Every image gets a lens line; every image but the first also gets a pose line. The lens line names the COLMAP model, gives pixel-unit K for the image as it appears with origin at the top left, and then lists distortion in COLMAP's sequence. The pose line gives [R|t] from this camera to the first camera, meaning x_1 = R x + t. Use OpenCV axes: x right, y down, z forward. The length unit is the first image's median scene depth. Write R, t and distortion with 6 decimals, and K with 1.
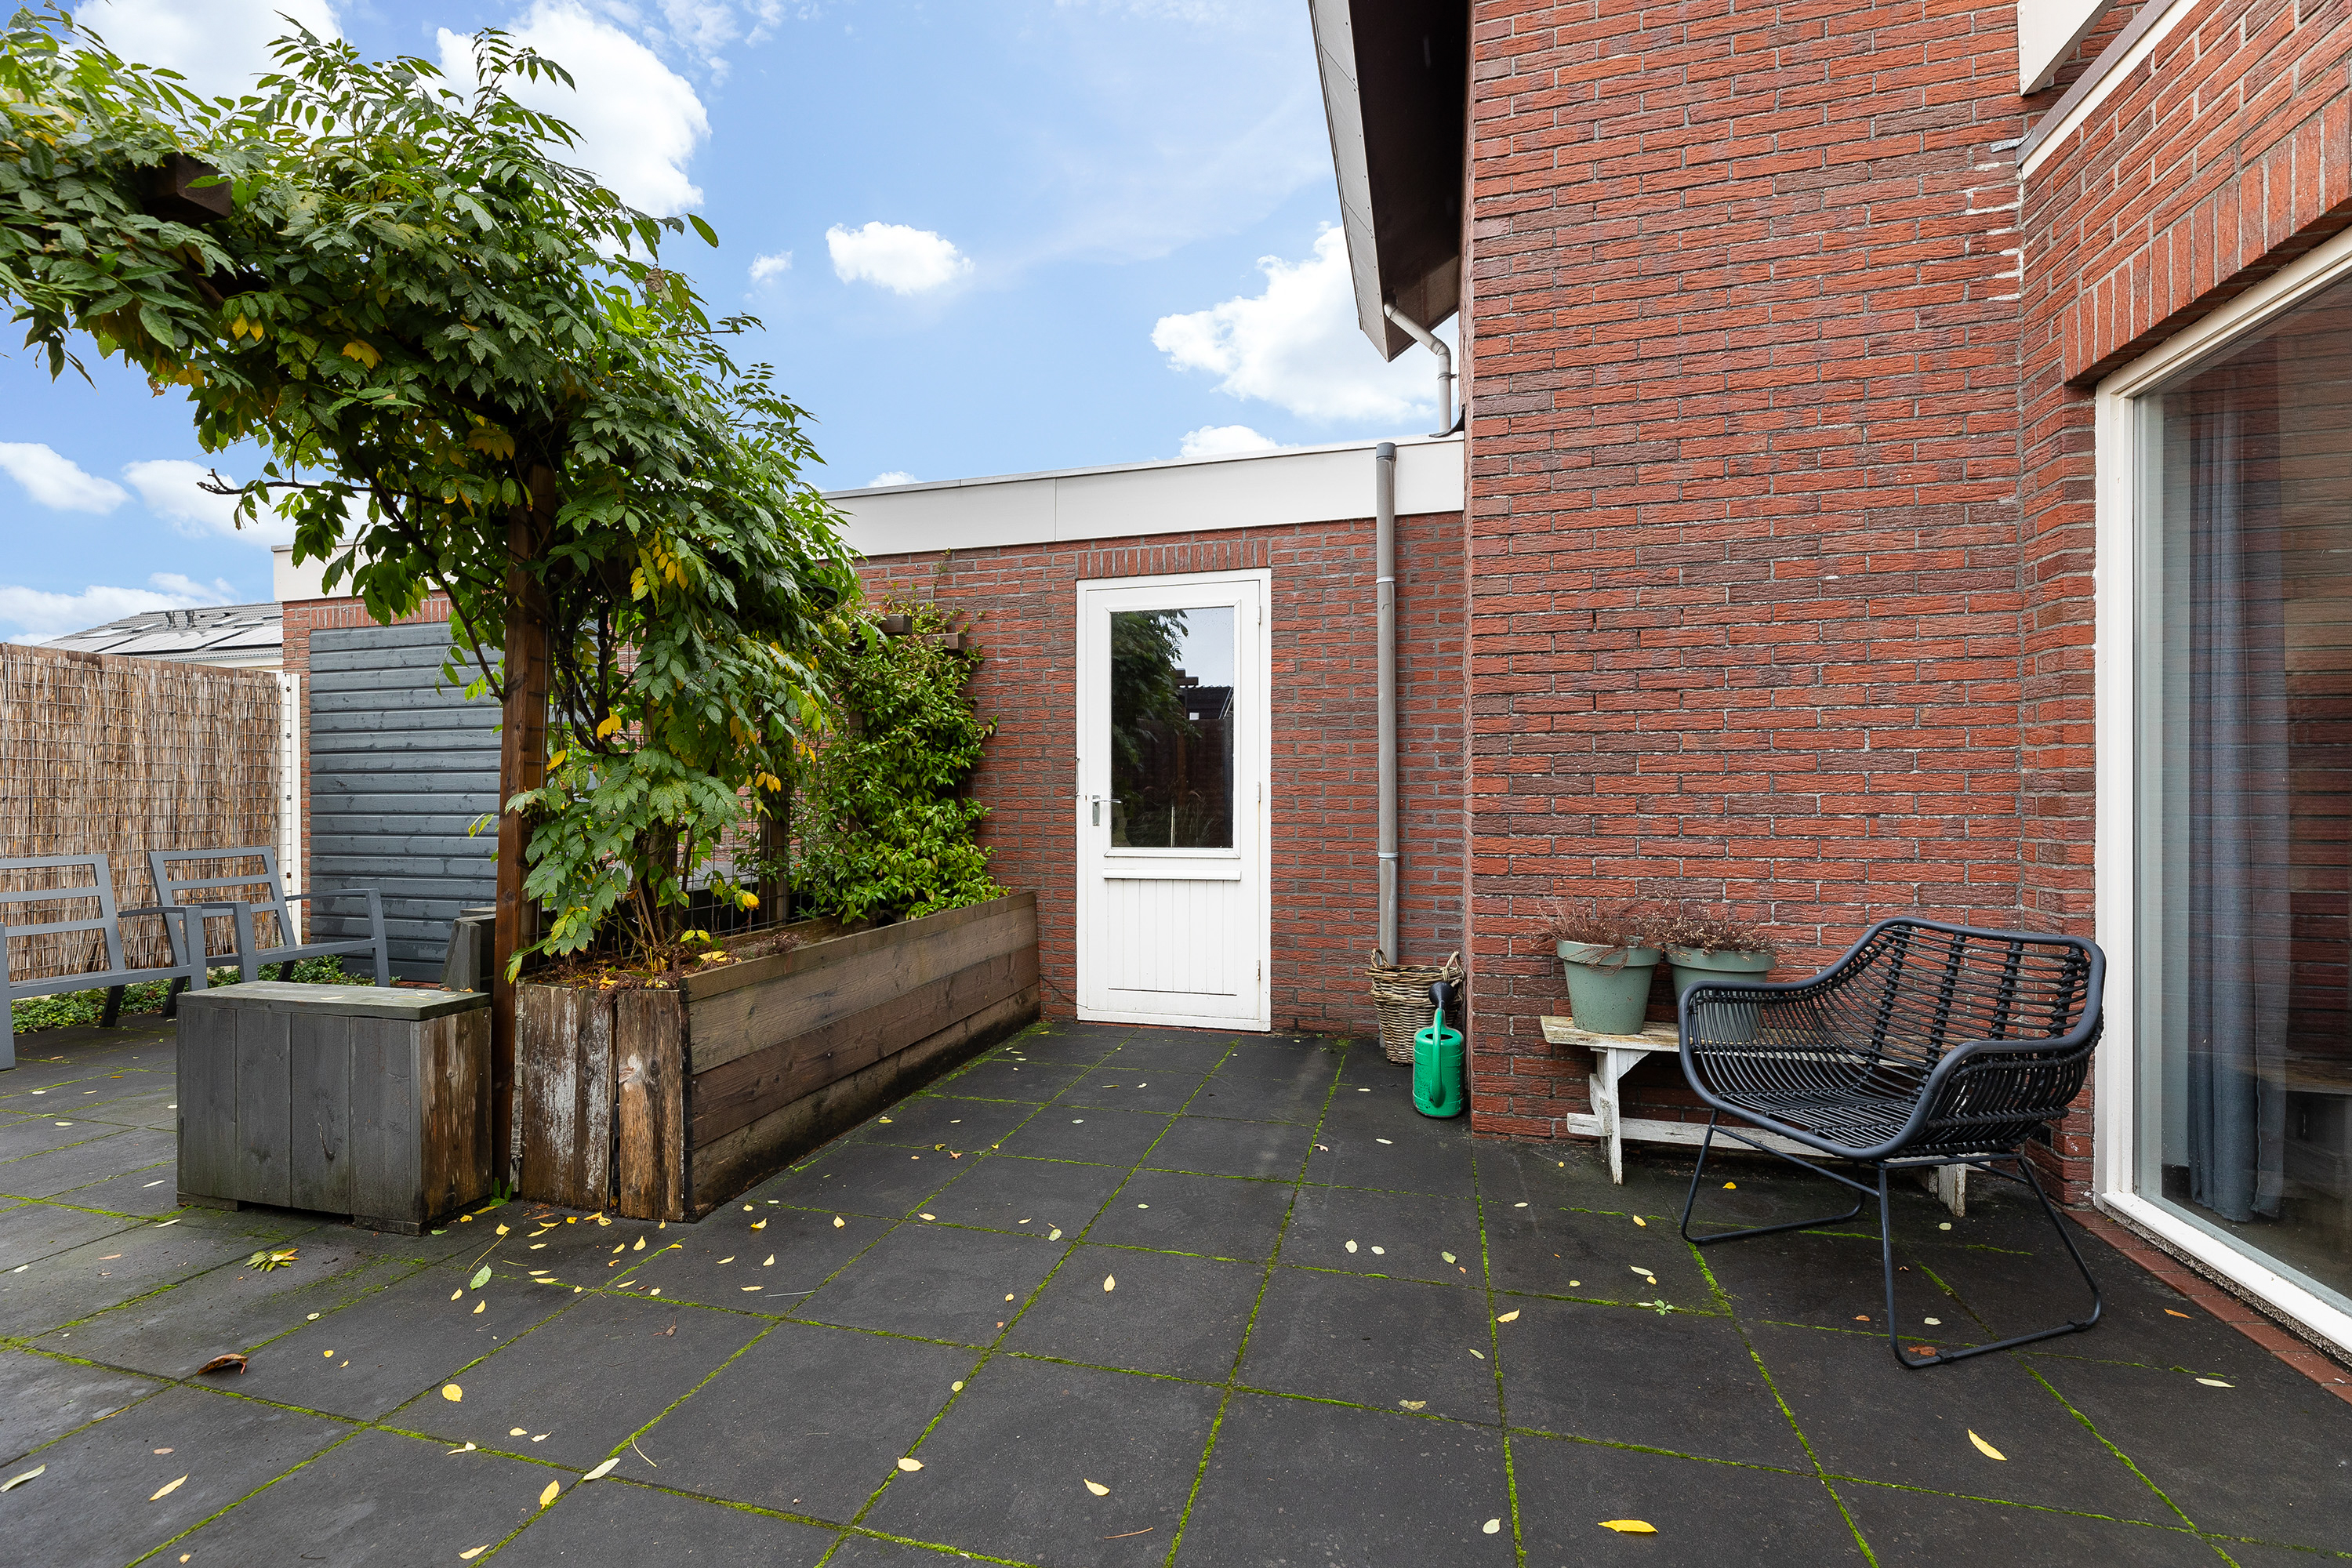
lens RADIAL K [[952.4, 0, 1179.5], [0, 952.4, 800.0], [0, 0, 1]] dist [-0.001675, -0.000294]
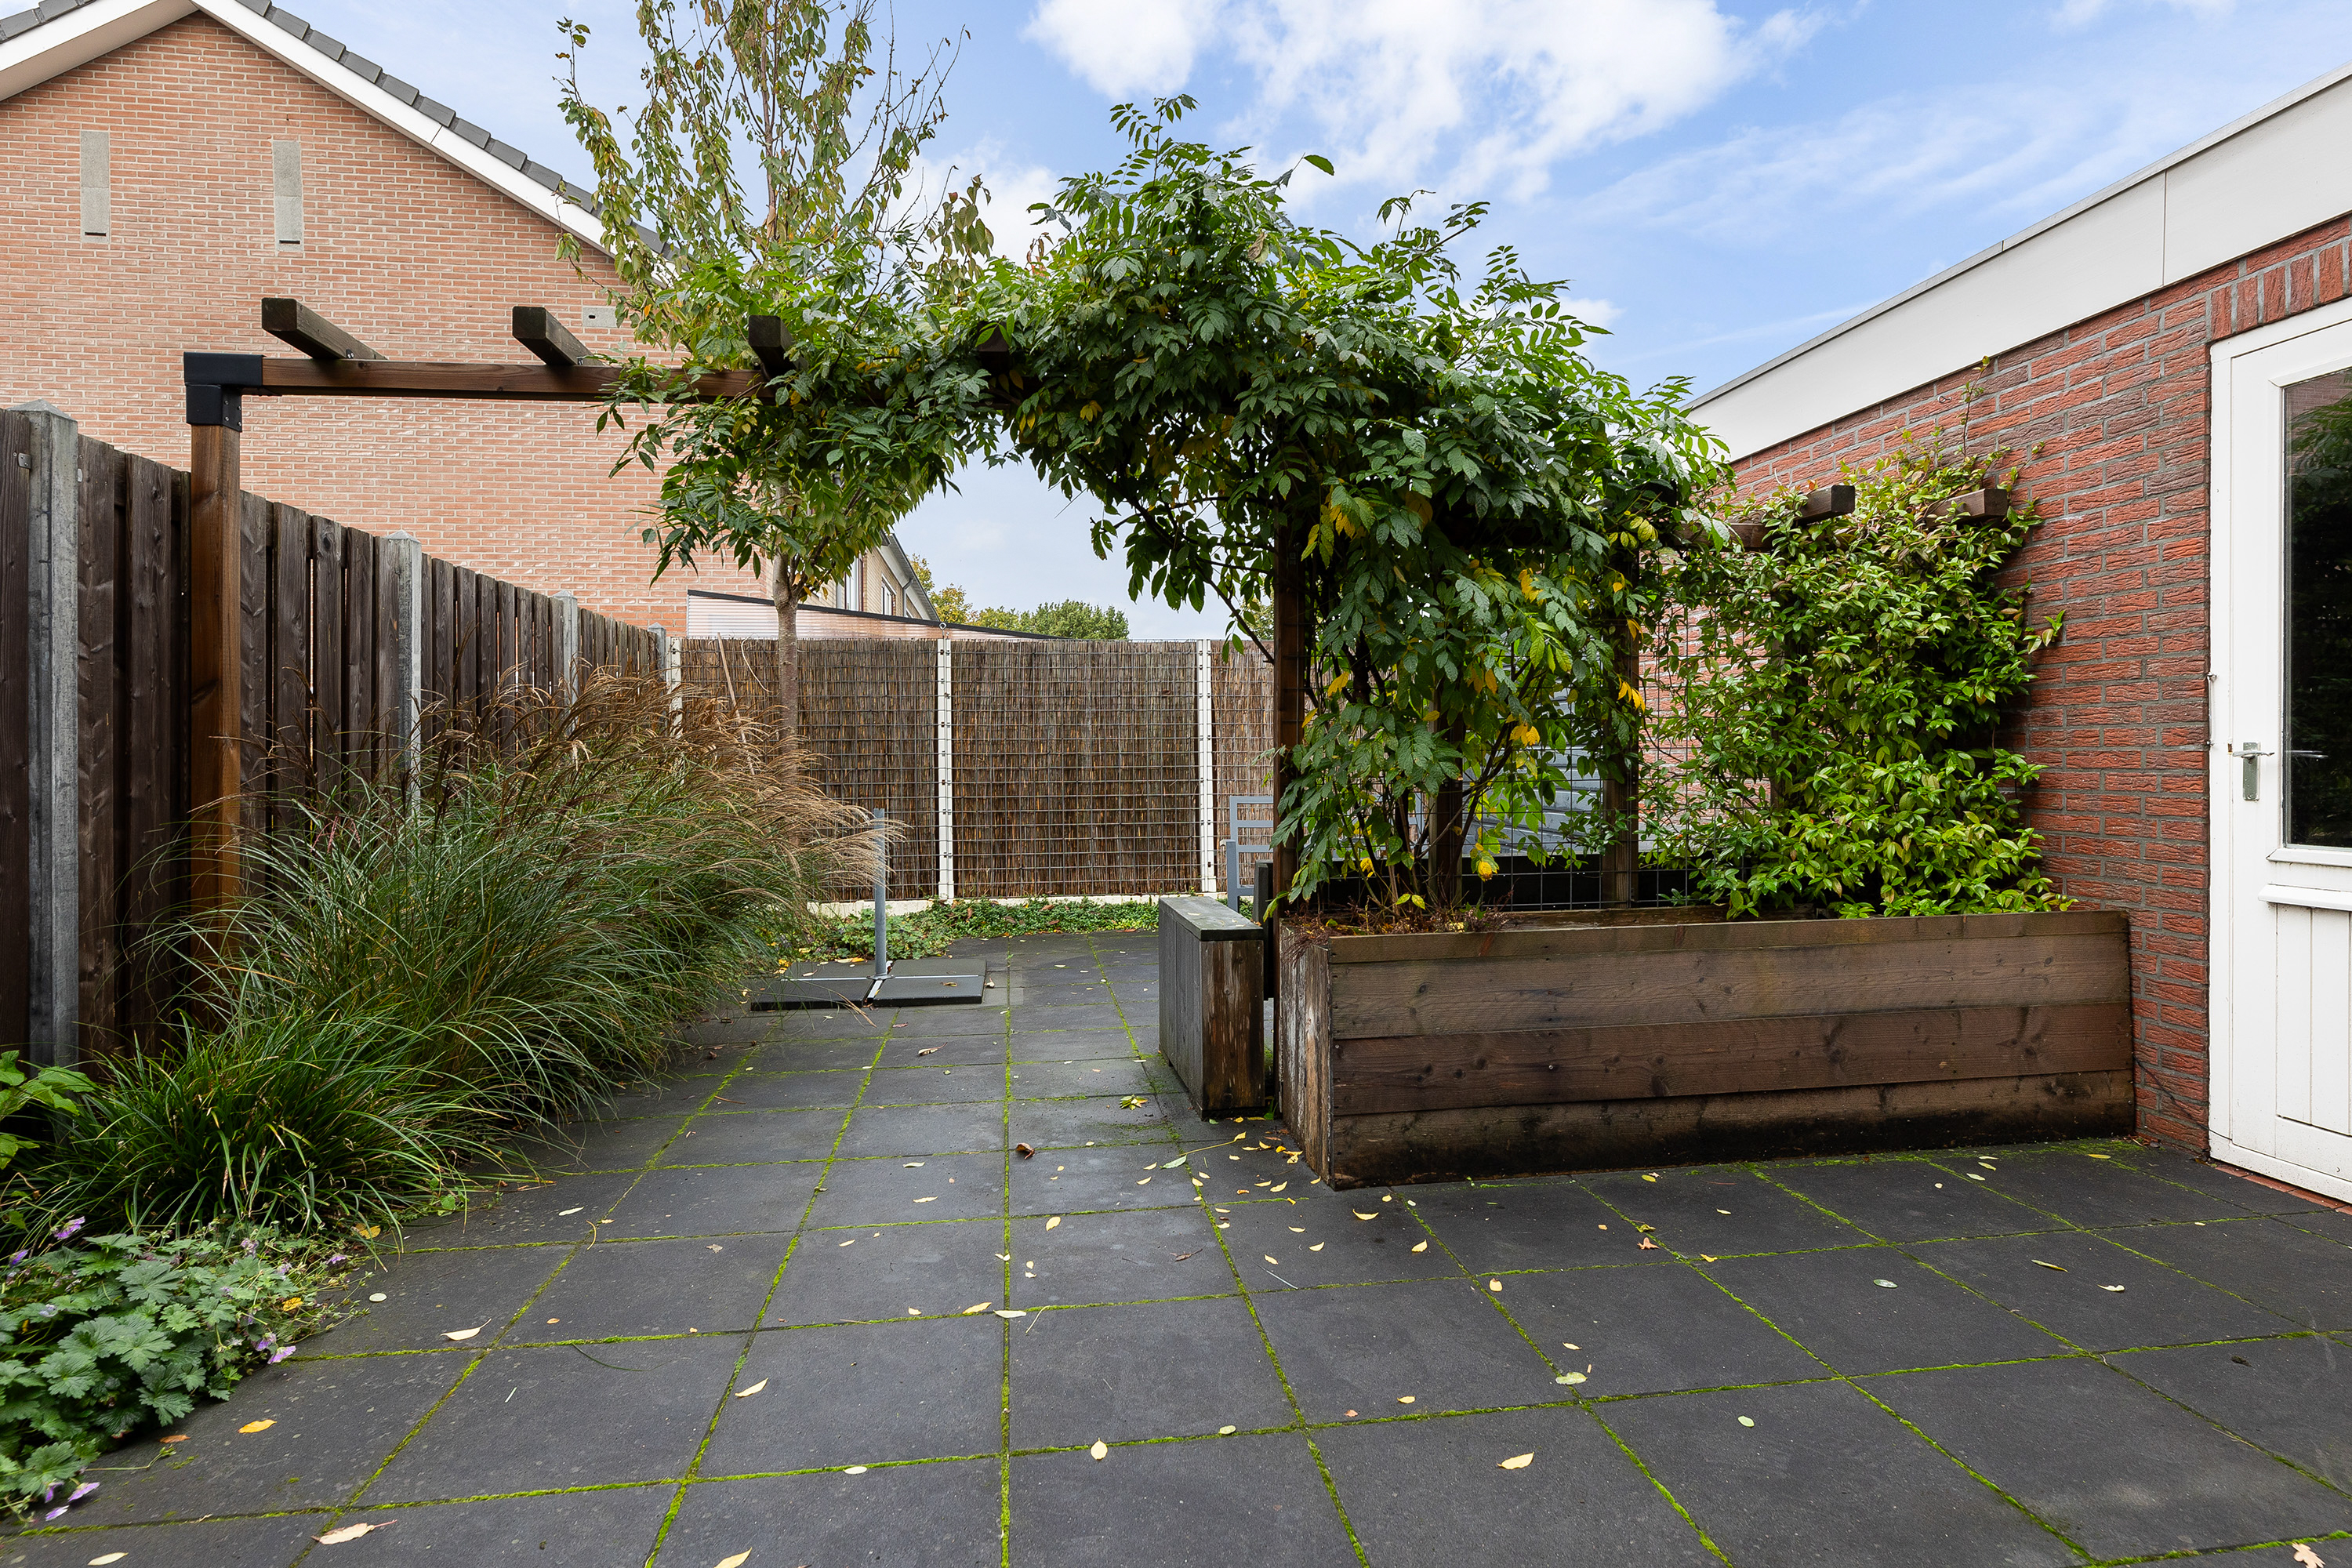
lens RADIAL K [[1160.9, 0, 1176.3], [0, 1160.9, 767.3], [0, 0, 1]] dist [0.000405, -0.000775]
pose [[0.393970, 0.009039, -0.919079, 0.403411], [0.004639, 0.999919, 0.011822, -0.002743], [0.919112, -0.008921, 0.393896, 0.303203]]
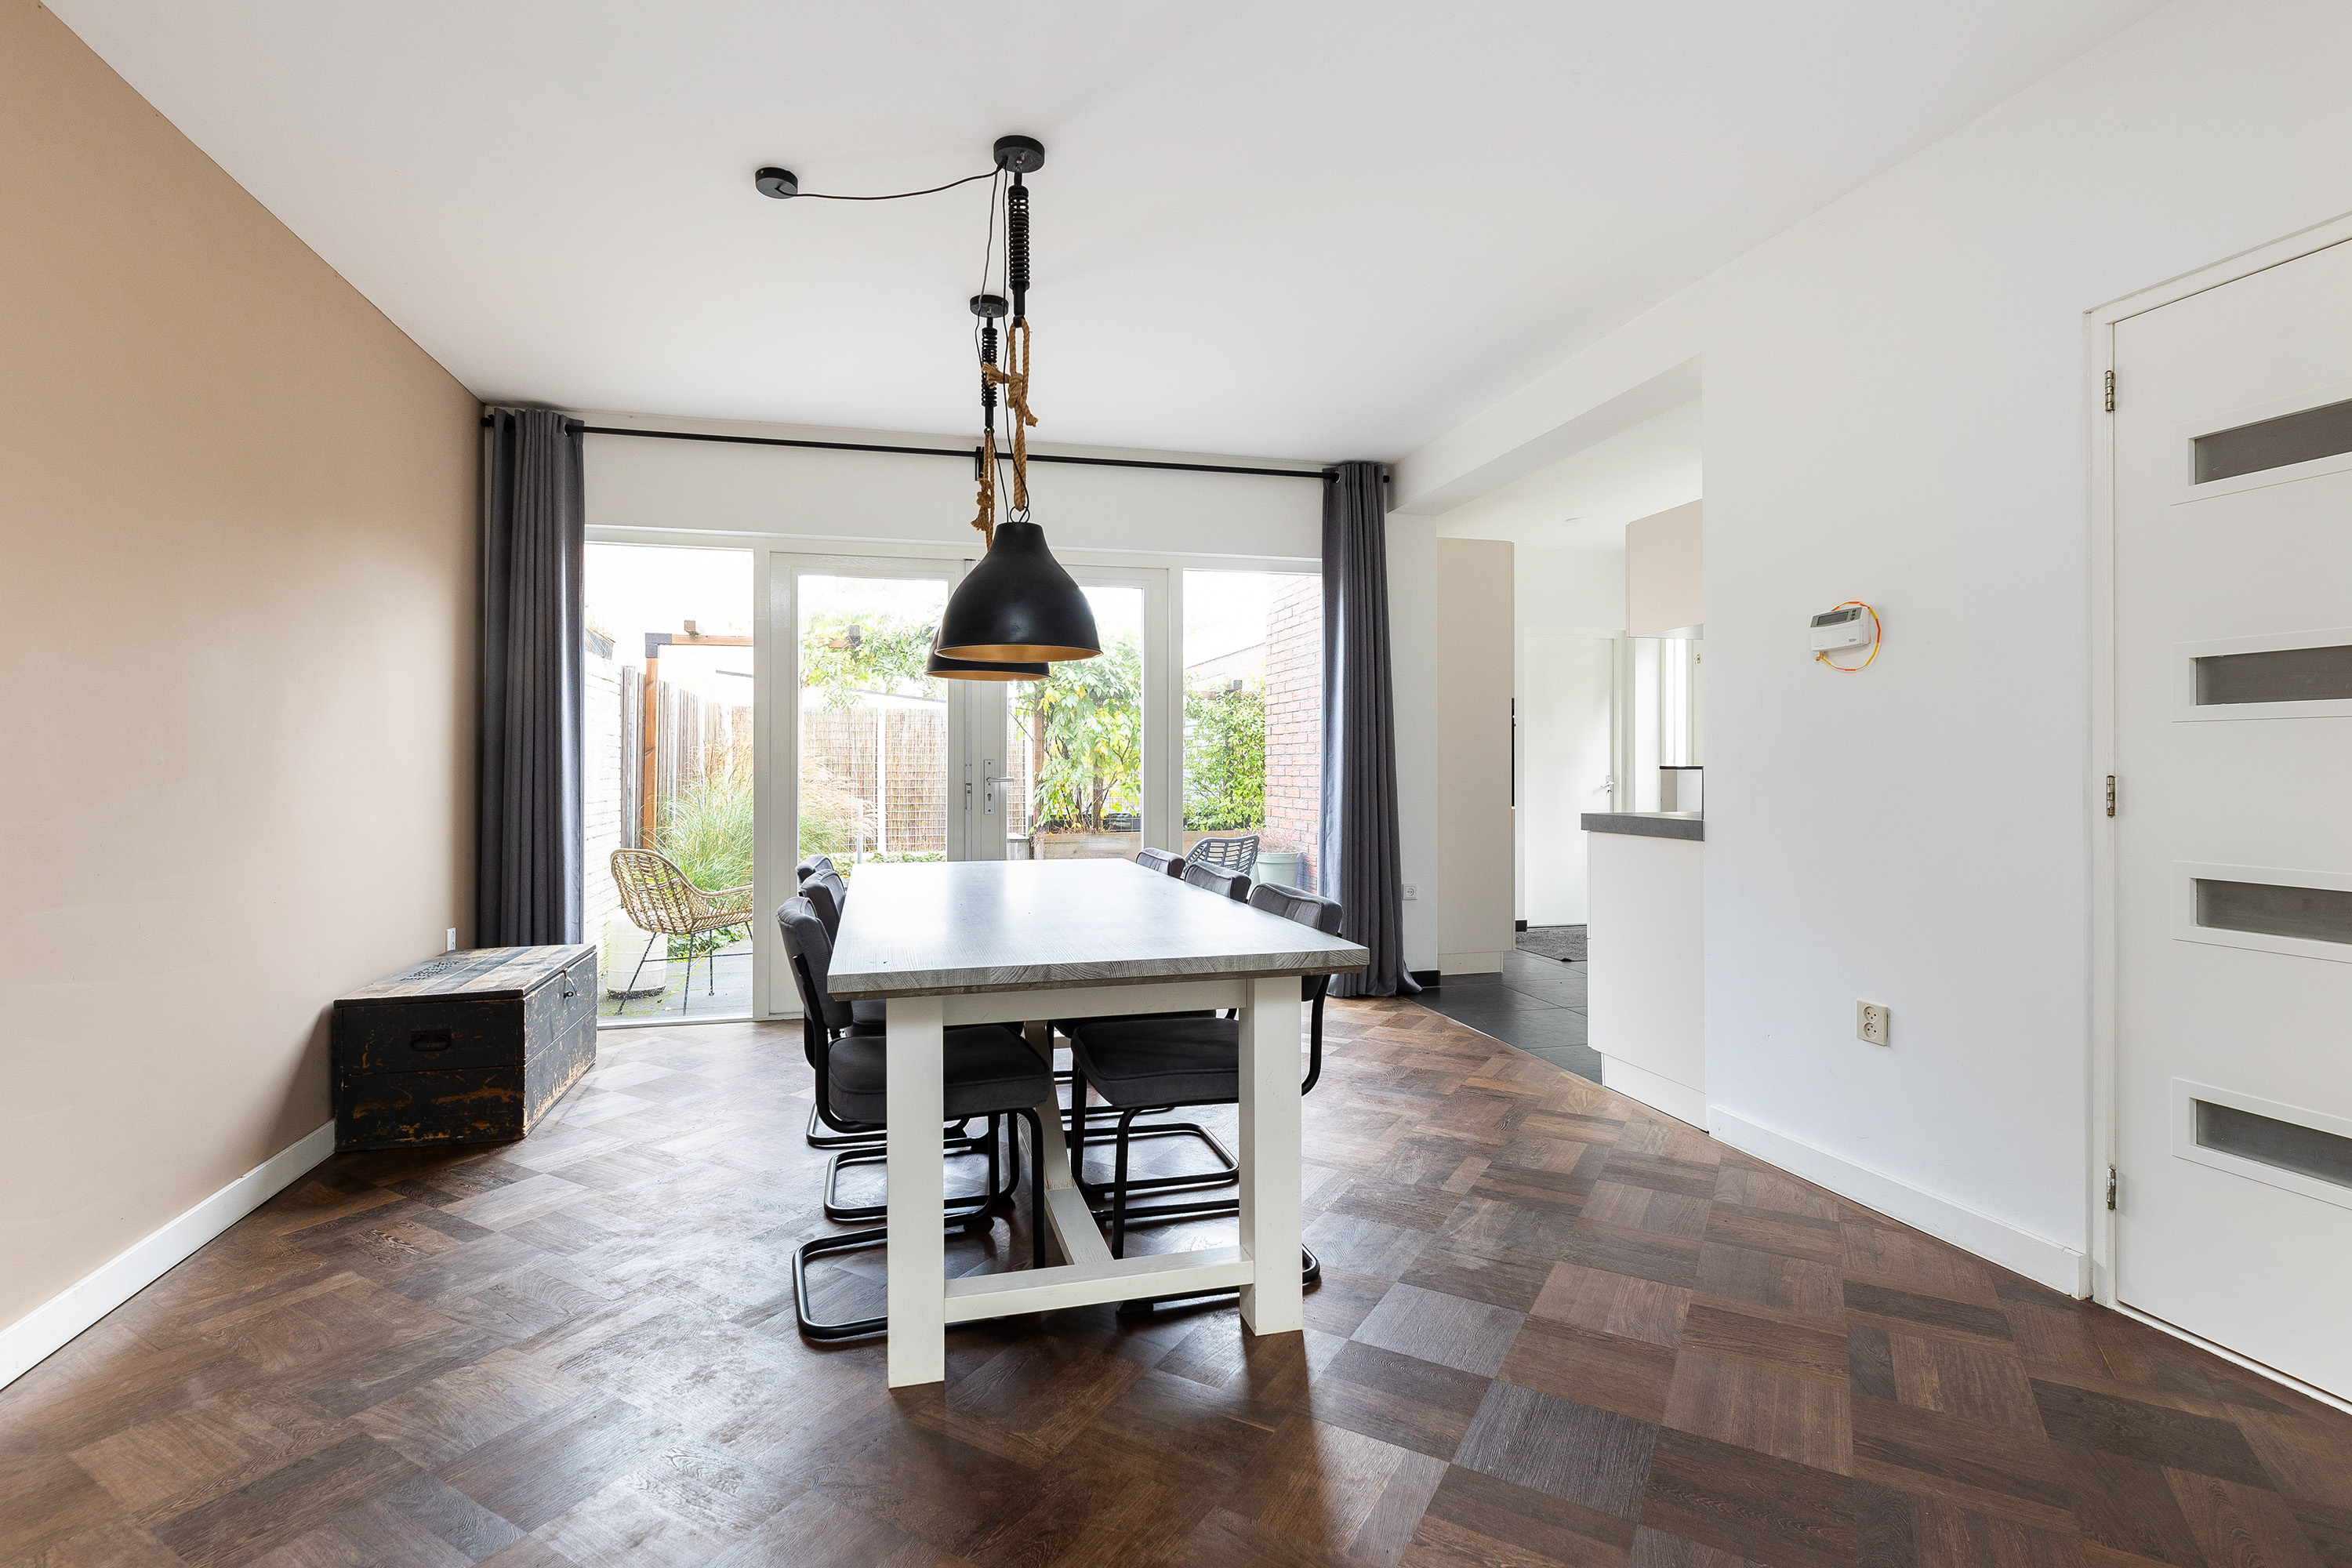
lens RADIAL K [[1103.1, 0, 1176.0], [0, 1103.1, 784.0], [0, 0, 1]] dist [0.015226, 0.000369]
pose [[0.499925, 0.014730, -0.865943, 2.128054], [-0.002176, 0.999874, 0.015752, -0.023232], [0.866066, -0.005990, 0.499894, -0.302253]]
